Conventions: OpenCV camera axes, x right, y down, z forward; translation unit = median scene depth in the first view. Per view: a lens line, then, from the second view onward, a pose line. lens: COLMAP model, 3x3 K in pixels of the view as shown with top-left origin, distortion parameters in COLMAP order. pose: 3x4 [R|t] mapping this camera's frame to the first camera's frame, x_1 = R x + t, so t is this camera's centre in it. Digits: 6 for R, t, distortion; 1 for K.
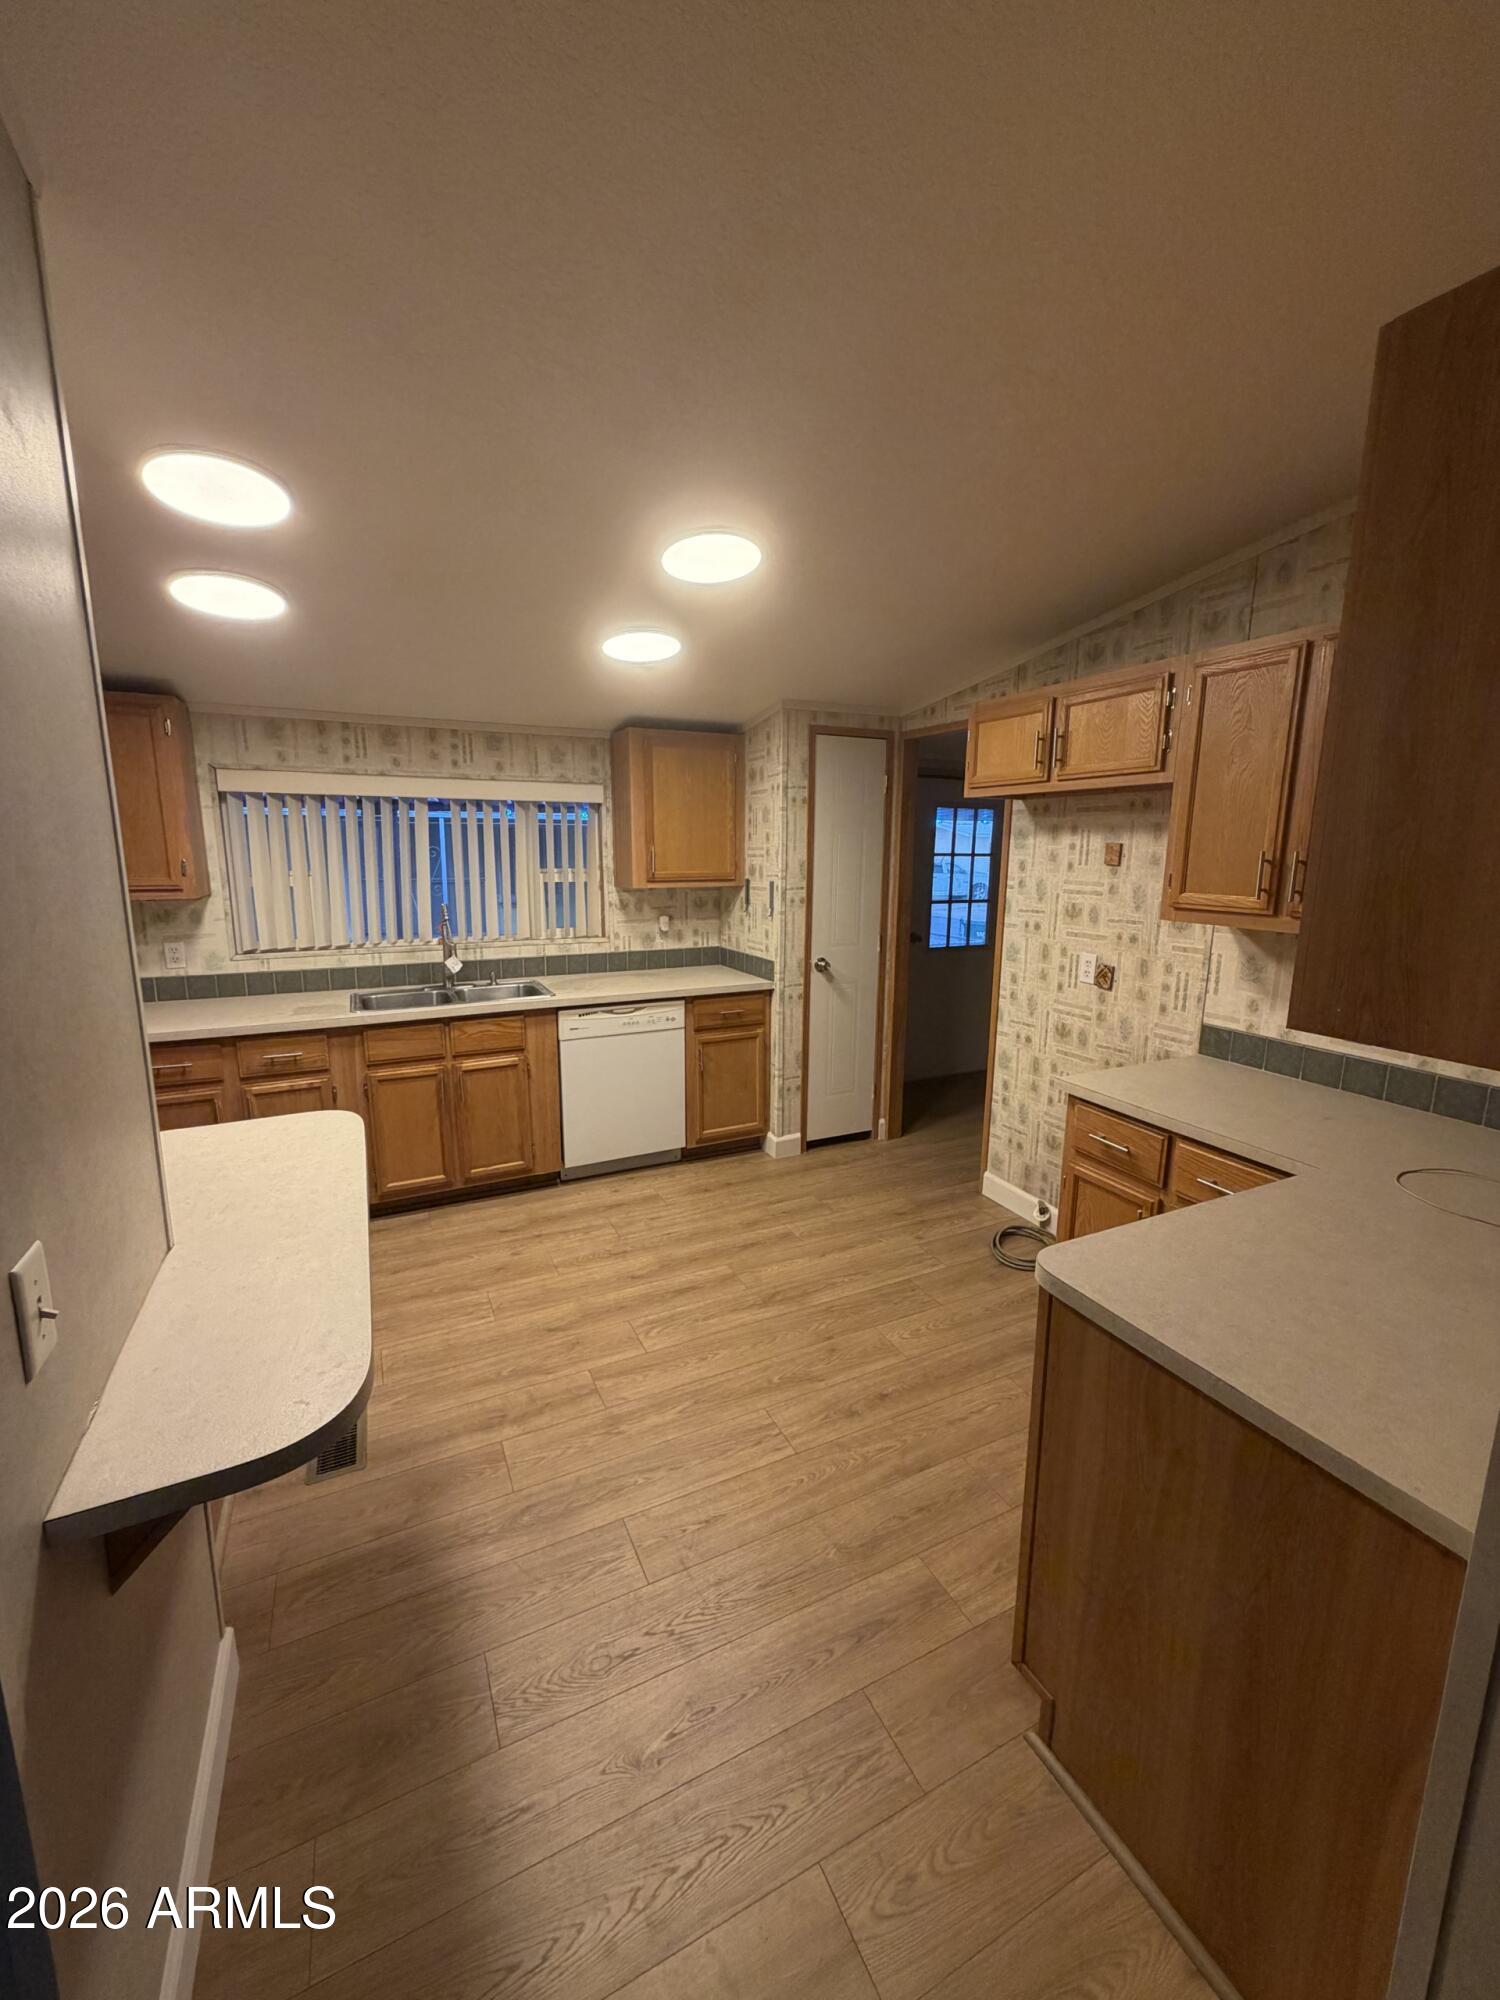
lens RADIAL K [[794.9, 0, 748.5], [0, 794.9, 990.9], [0, 0, 1]] dist [-0.001013, -0.000239]
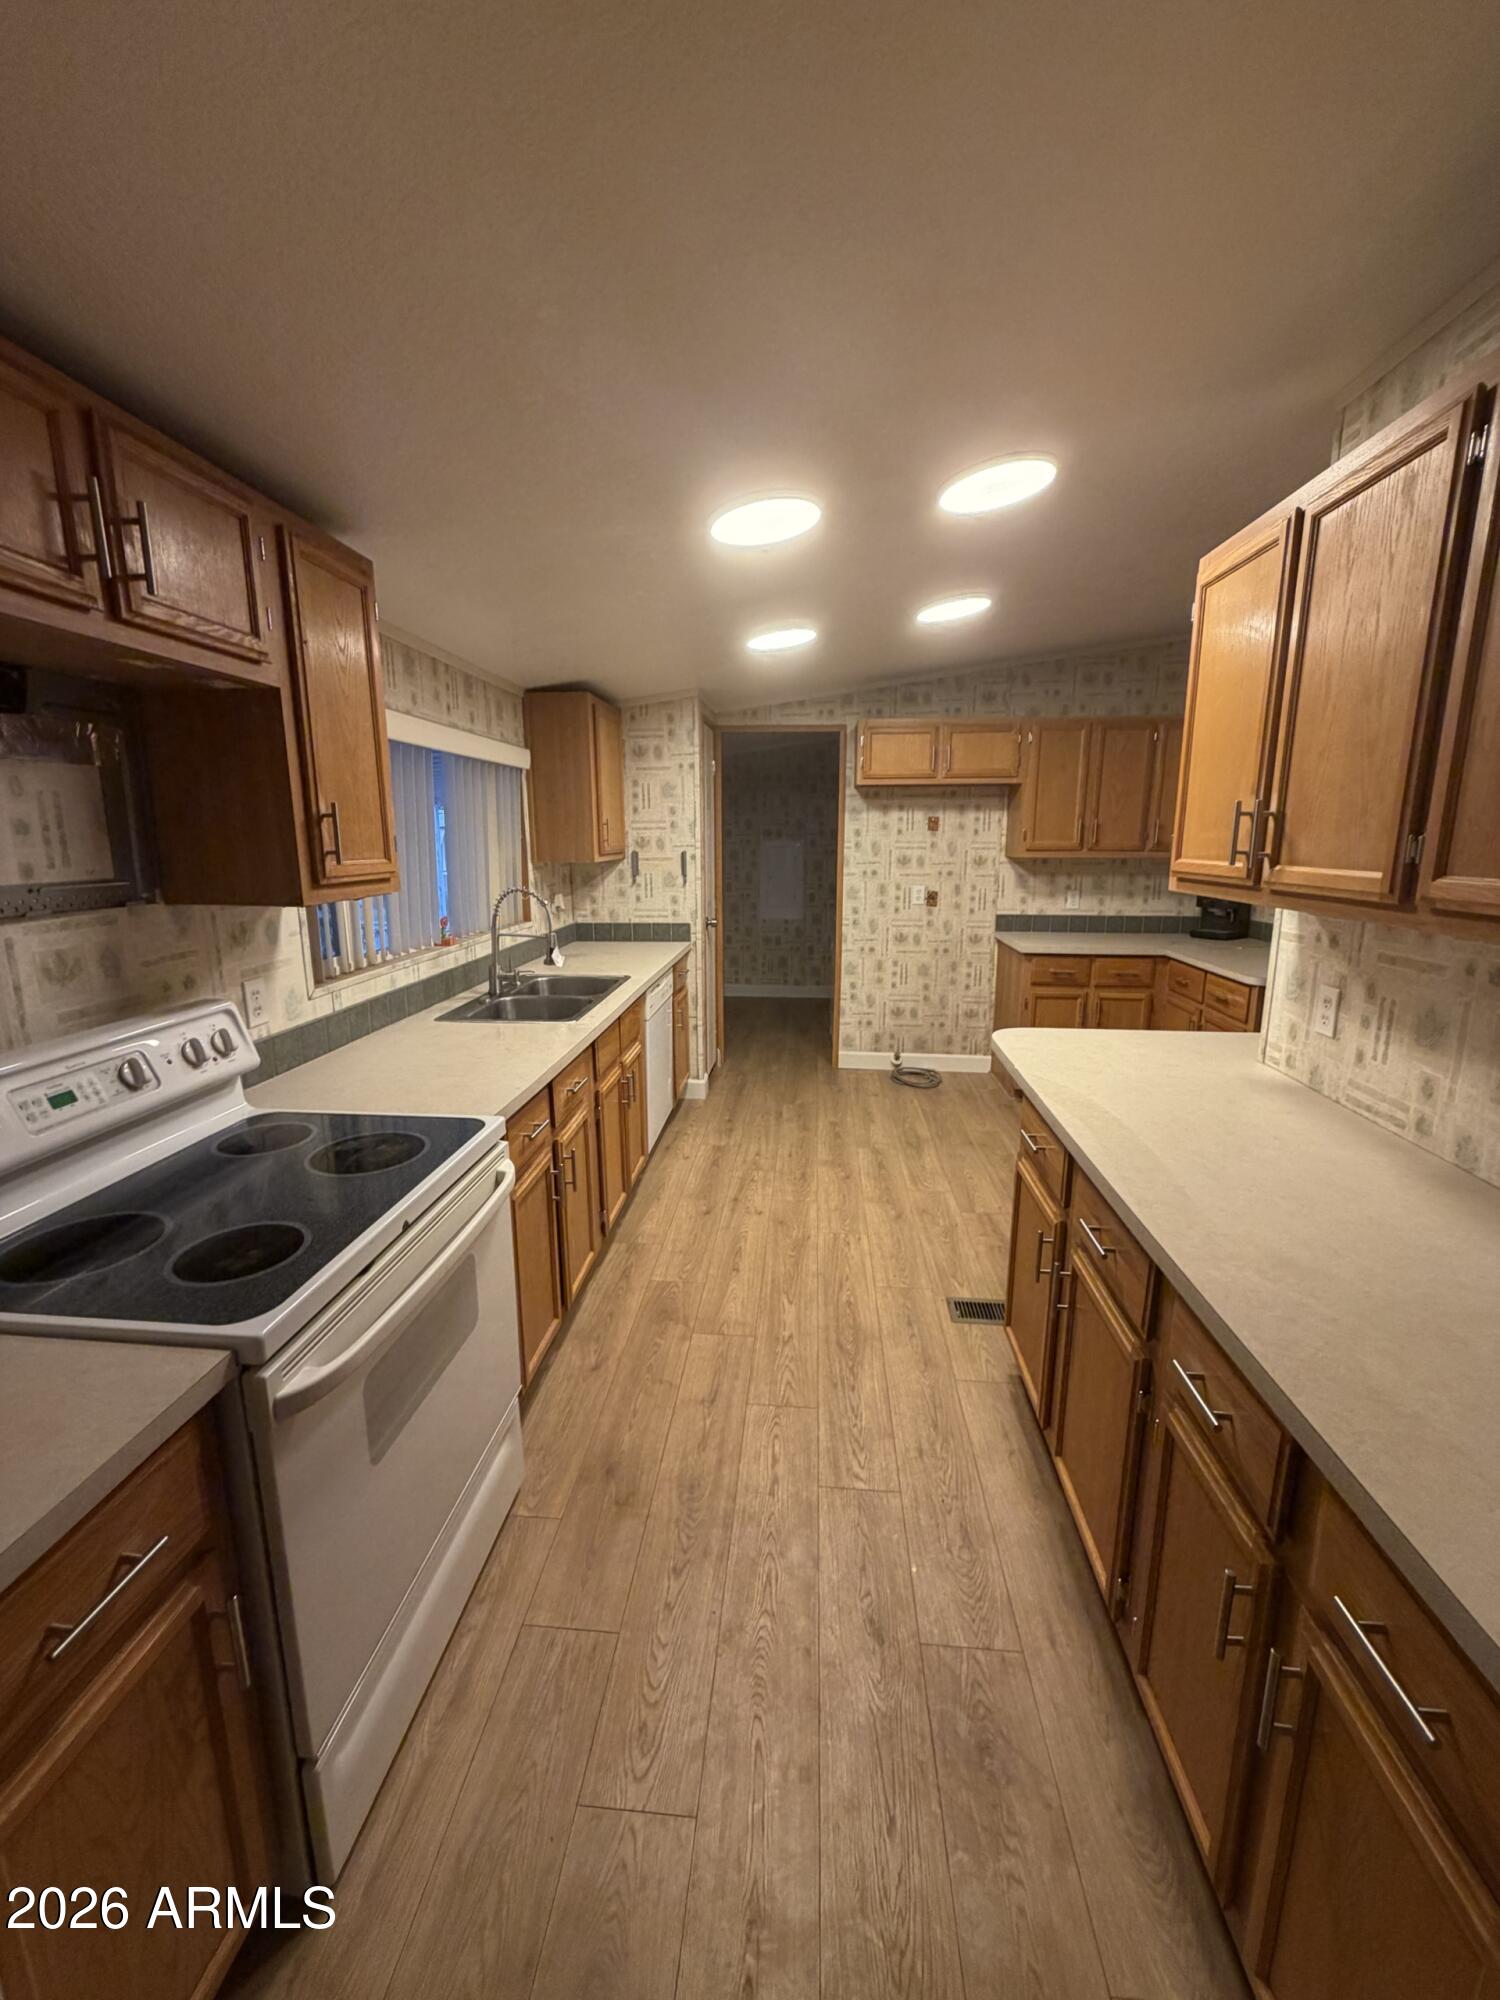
lens RADIAL K [[794.9, 0, 749.6], [0, 794.9, 991.2], [0, 0, 1]] dist [-0.001013, -0.000239]
pose [[0.512061, -0.174820, 0.840971, -1.054822], [0.159873, 0.981359, 0.106658, -0.059255], [-0.843940, 0.079833, 0.530464, 0.417820]]
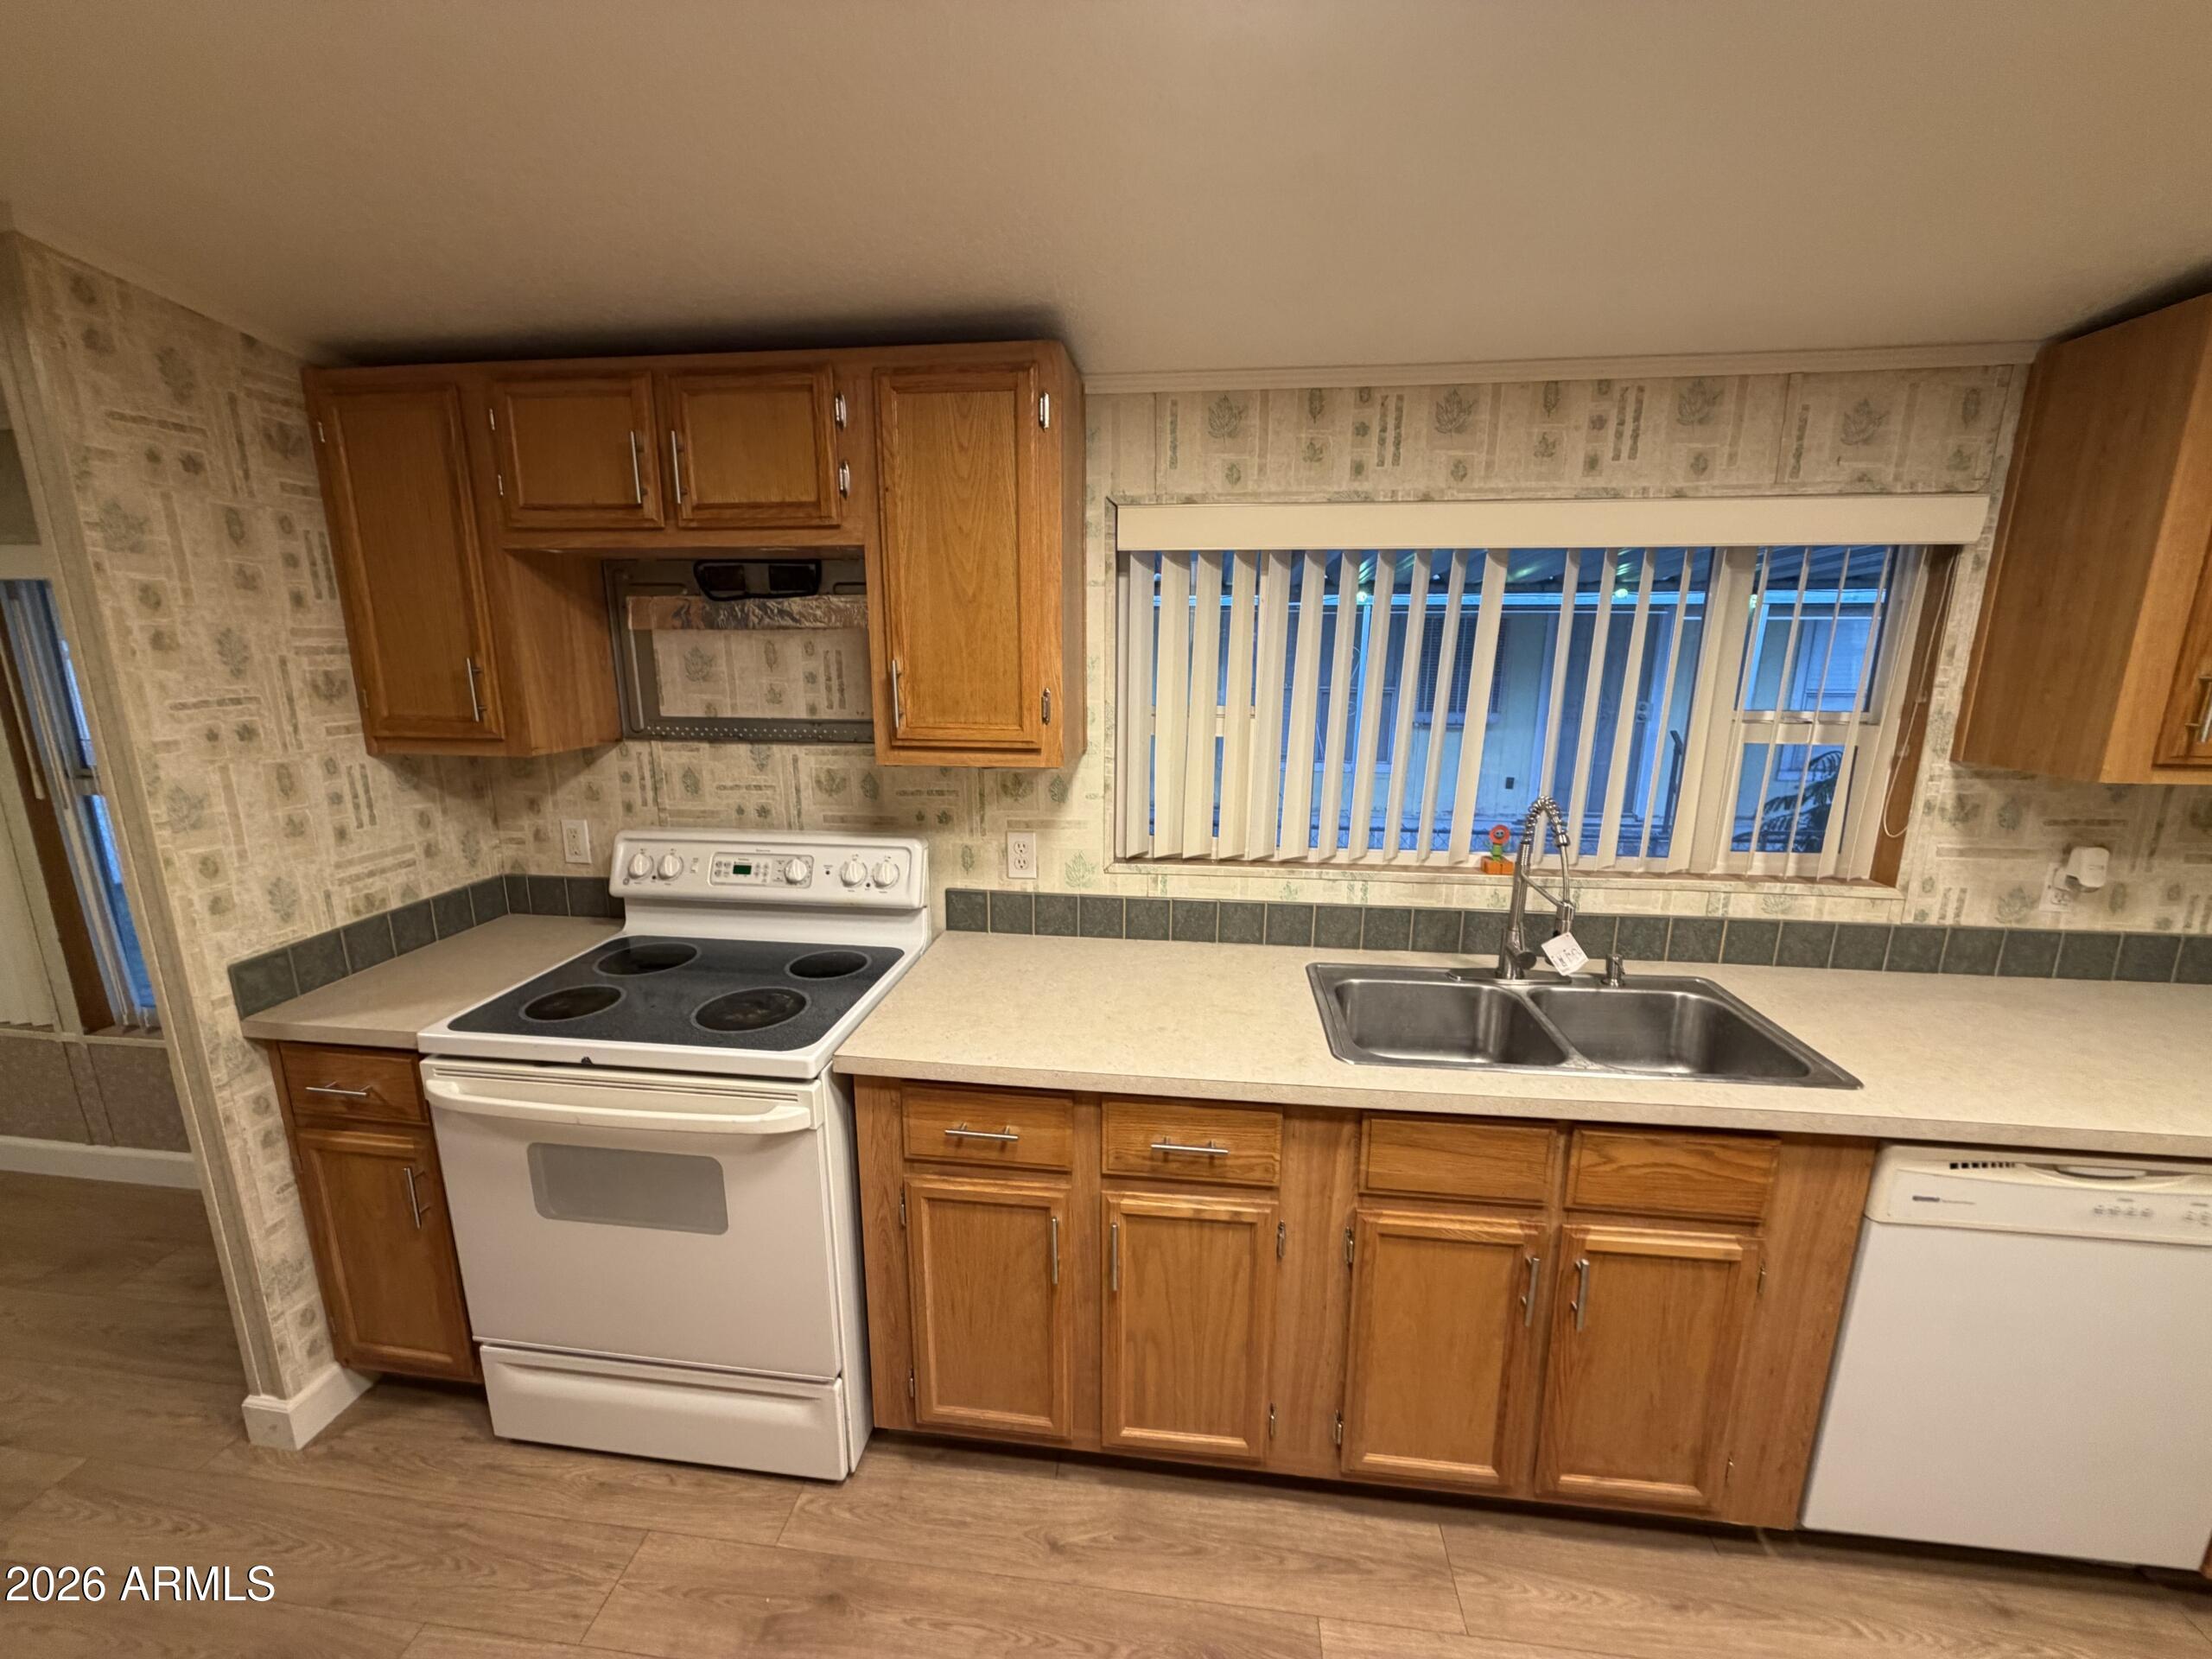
lens RADIAL K [[879.2, 0, 1096.7], [0, 879.2, 831.2], [0, 0, 1]] dist [-0.001013, -0.000239]
pose [[0.837181, 0.113241, -0.535074, -0.364581], [-0.095007, 0.993567, 0.061625, -0.108538], [0.538610, -0.000756, 0.842555, 0.529157]]
